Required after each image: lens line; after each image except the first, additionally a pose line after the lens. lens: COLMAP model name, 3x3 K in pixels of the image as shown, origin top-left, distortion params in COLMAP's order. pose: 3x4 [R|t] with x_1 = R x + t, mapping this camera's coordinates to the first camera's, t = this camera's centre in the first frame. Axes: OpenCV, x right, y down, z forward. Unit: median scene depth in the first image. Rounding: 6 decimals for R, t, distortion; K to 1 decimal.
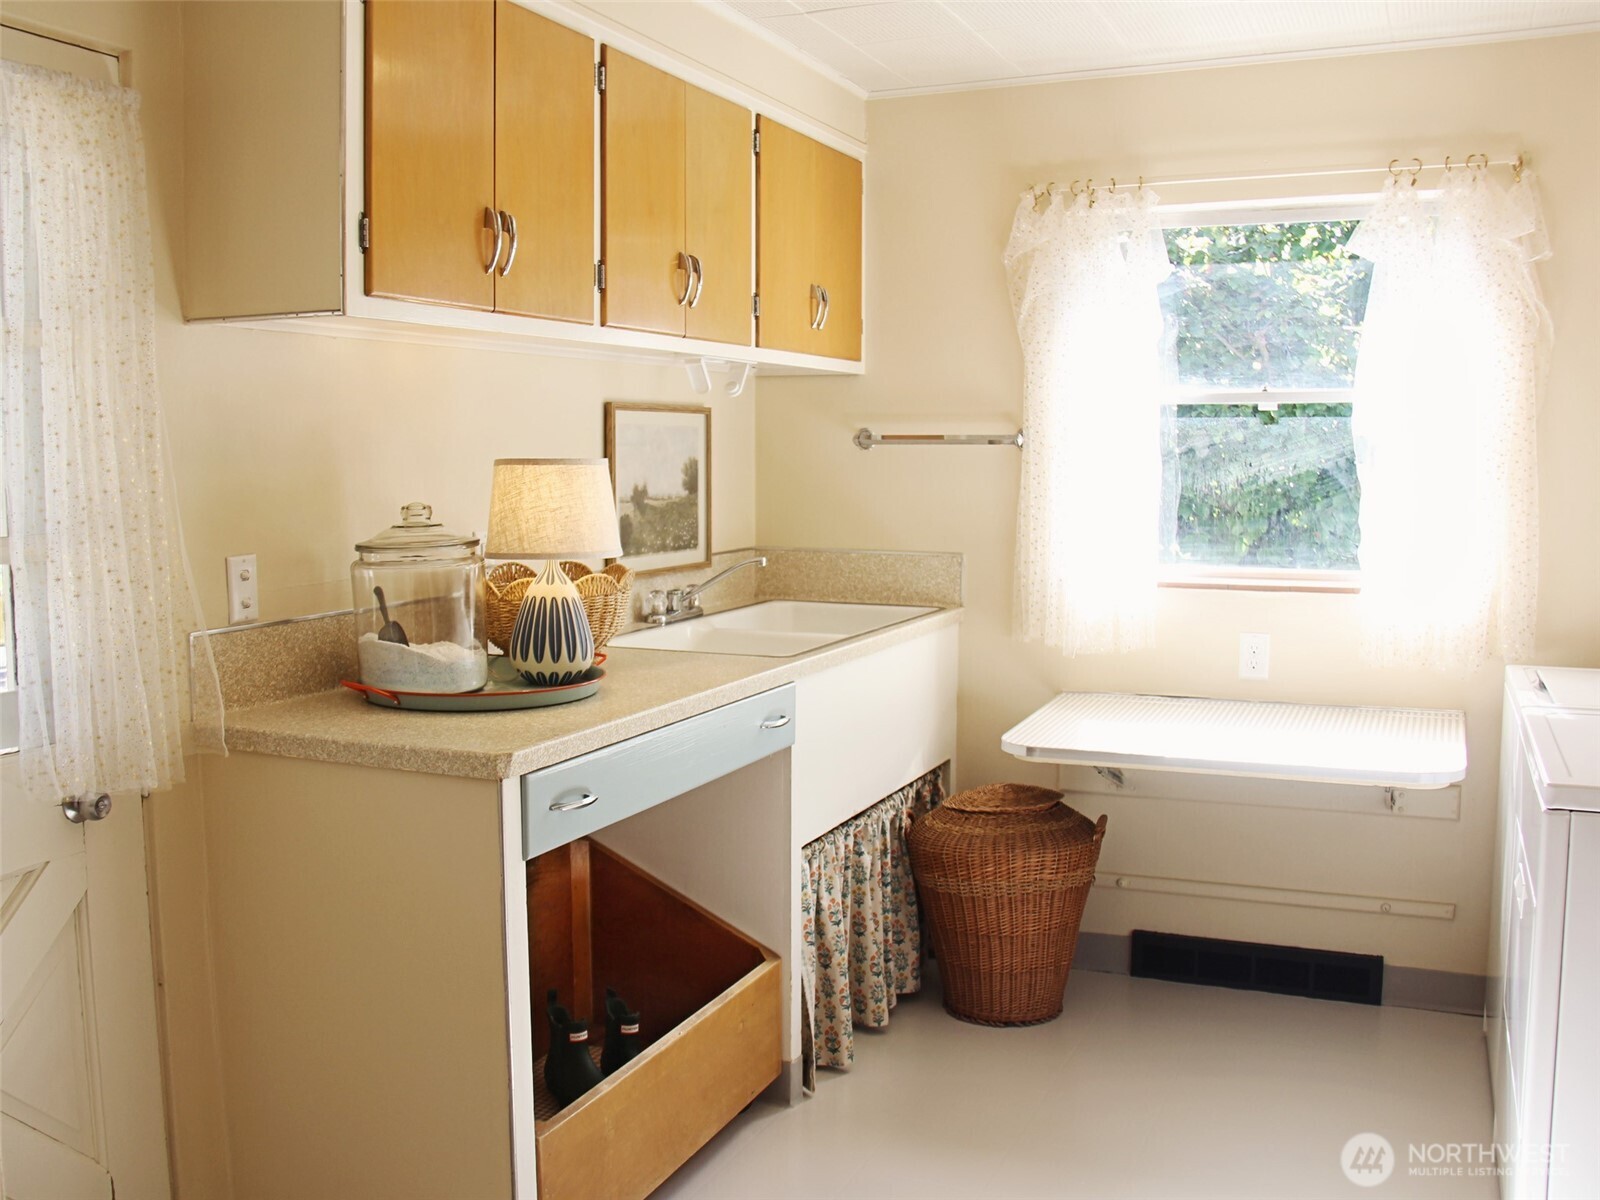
lens RADIAL K [[1458.2, 0, 798.1], [0, 1458.2, 592.9], [0, 0, 1]] dist [-0.081199, 0.000000]
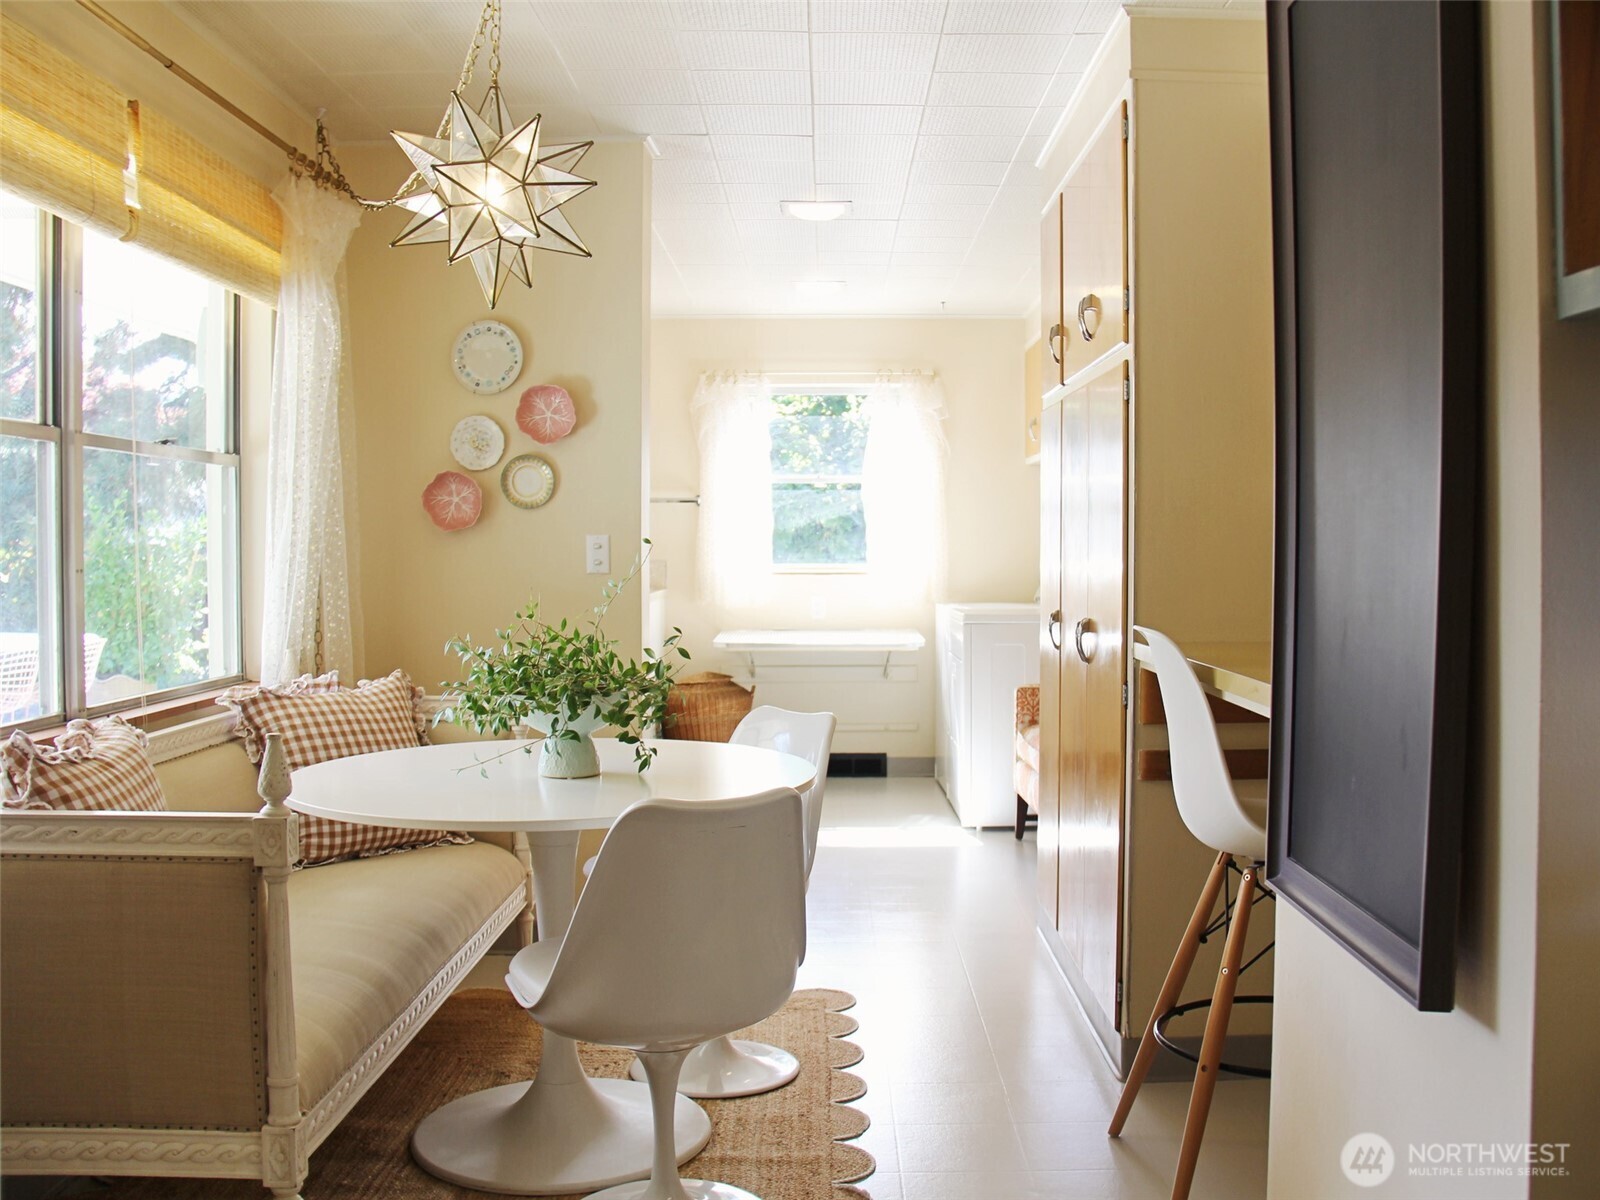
lens RADIAL K [[1598.3, 0, 801.3], [0, 1598.3, 601.3], [0, 0, 1]] dist [-0.142127, 0.000000]
pose [[0.925728, -0.011289, 0.378022, -0.558505], [0.034760, 0.997863, -0.055324, 0.160107], [-0.376590, 0.064354, 0.924142, -1.065697]]
